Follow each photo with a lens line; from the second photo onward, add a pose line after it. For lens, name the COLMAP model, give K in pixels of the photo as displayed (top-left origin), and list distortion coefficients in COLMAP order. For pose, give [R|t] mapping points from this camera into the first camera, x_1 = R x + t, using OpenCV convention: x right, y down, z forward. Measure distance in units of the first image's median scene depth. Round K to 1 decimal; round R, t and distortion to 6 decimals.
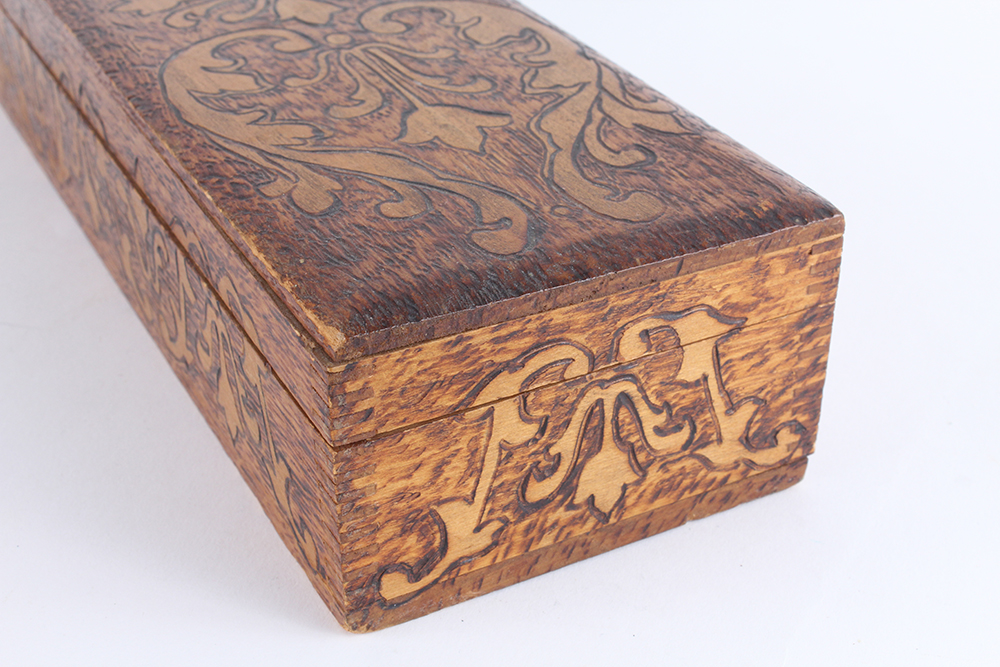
lens RADIAL K [[1597.5, 0, 498.9], [0, 1597.5, 333.8], [0, 0, 1]] dist [-0.015109, 0.000000]
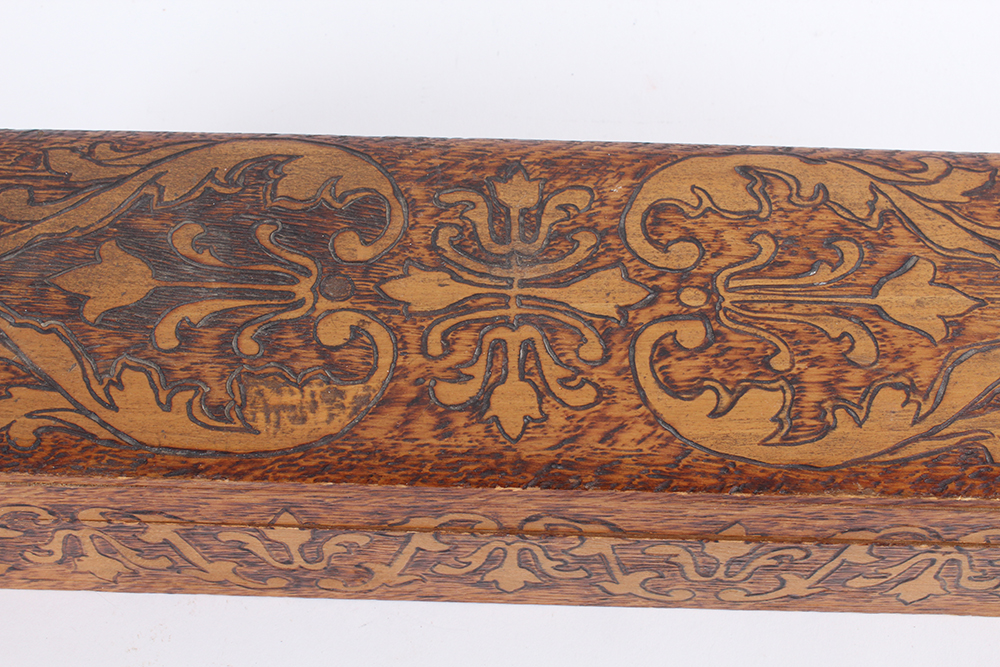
lens RADIAL K [[1329.6, 0, 493.7], [0, 1329.6, 351.0], [0, 0, 1]] dist [-0.052833, 0.000000]
pose [[0.493374, -0.720108, 0.487880, -0.664694], [0.451906, 0.691468, 0.563607, -0.767348], [-0.743211, -0.057594, 0.666573, 0.557664]]
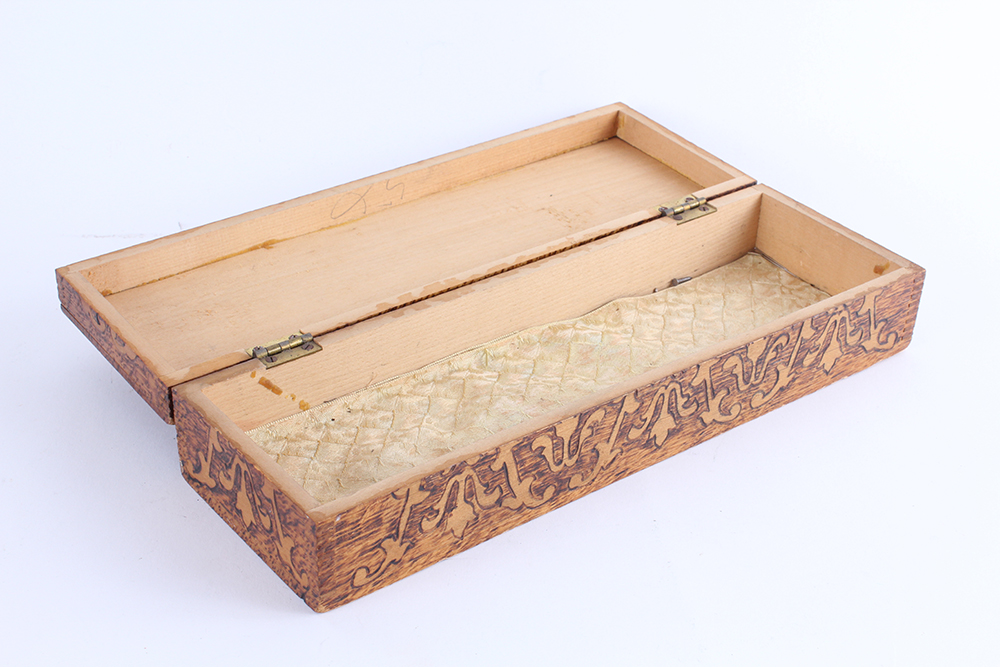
lens RADIAL K [[1597.5, 0, 503.6], [0, 1597.5, 334.3], [0, 0, 1]] dist [-0.015109, 0.000000]
pose [[-0.167498, -0.510133, 0.843628, -1.846133], [0.490106, 0.699399, 0.520228, -1.278867], [-0.855418, 0.500604, 0.132871, 1.038587]]
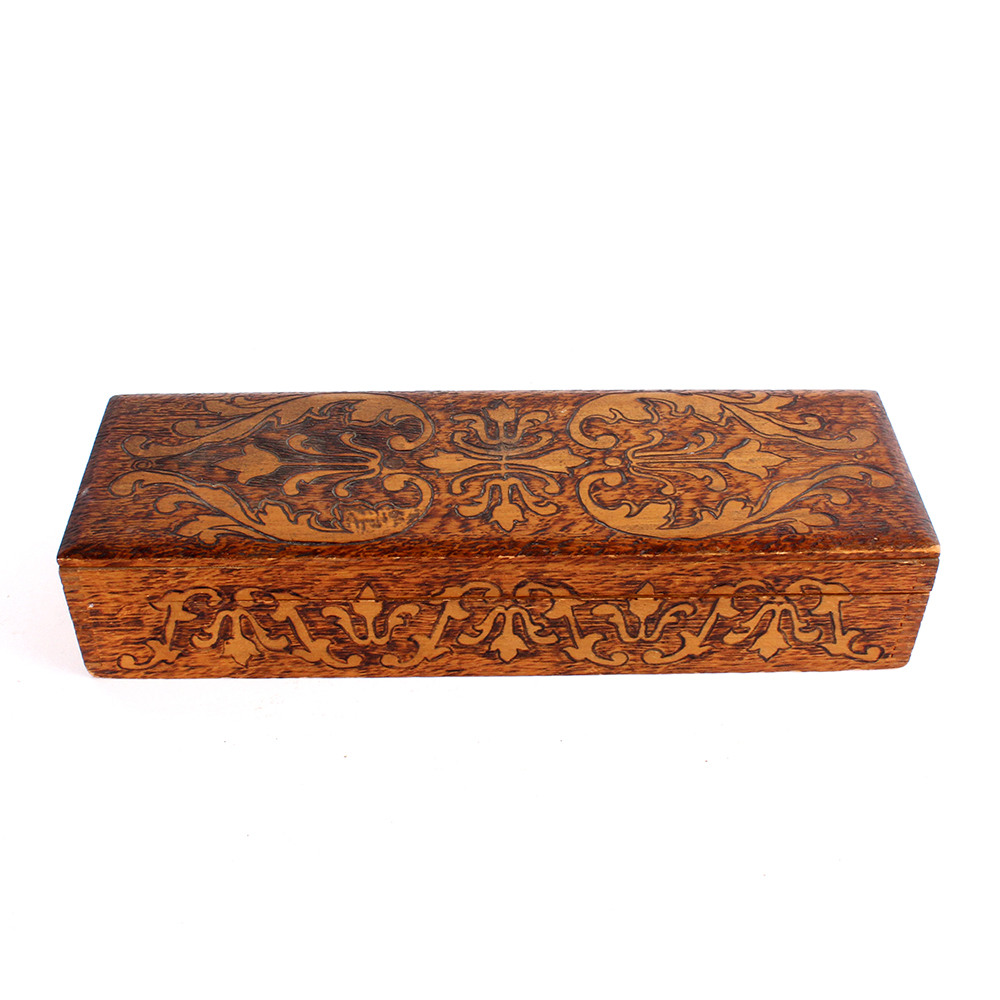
lens RADIAL K [[1397.0, 0, 494.6], [0, 1397.0, 494.8], [0, 0, 1]] dist [-0.143936, 0.000000]
pose [[0.450060, -0.568644, 0.688542, -1.300253], [0.461987, 0.808109, 0.365416, -0.820193], [-0.764208, 0.153638, 0.626403, 0.184136]]
